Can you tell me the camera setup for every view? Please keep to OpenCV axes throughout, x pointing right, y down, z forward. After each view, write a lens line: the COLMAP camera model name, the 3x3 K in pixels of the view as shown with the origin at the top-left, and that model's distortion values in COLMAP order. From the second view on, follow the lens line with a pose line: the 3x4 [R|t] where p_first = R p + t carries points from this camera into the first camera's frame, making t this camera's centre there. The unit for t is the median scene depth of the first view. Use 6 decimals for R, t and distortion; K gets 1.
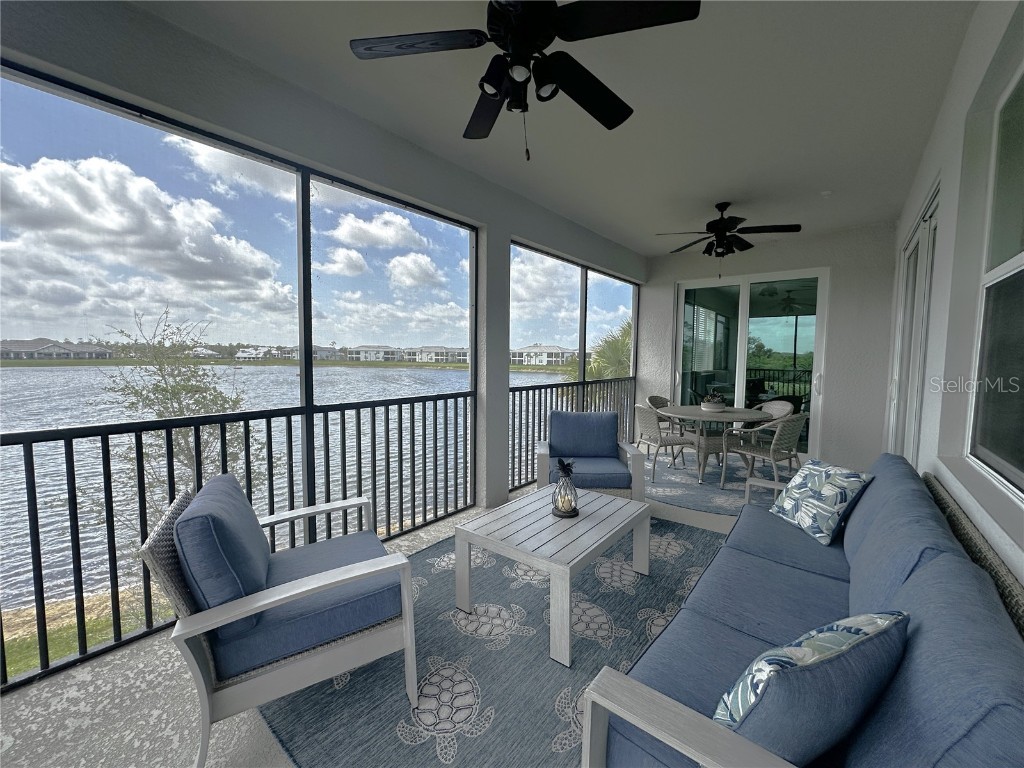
lens RADIAL K [[404.3, 0, 528.4], [0, 404.3, 387.4], [0, 0, 1]] dist [-0.002535, -0.000047]
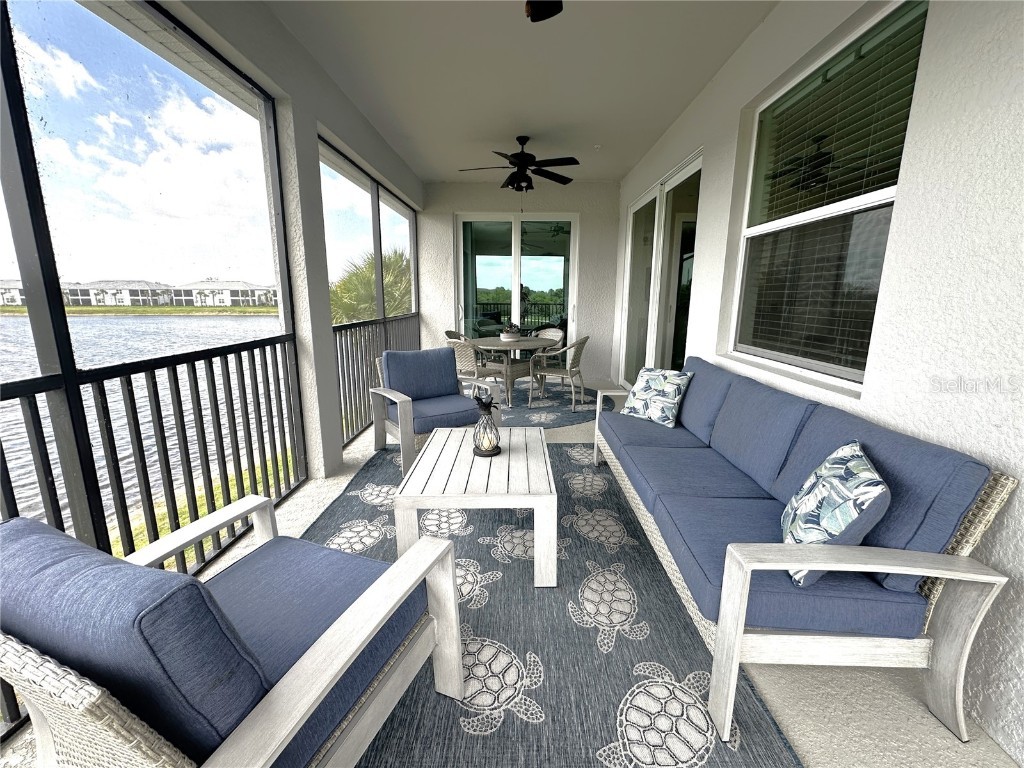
lens RADIAL K [[415.6, 0, 511.2], [0, 415.6, 382.6], [0, 0, 1]] dist [-0.001484, 0.000246]
pose [[0.798722, -0.130220, 0.587440, -0.367600], [0.051460, 0.987507, 0.148936, 0.005797], [-0.599495, -0.088728, 0.795445, 0.176580]]
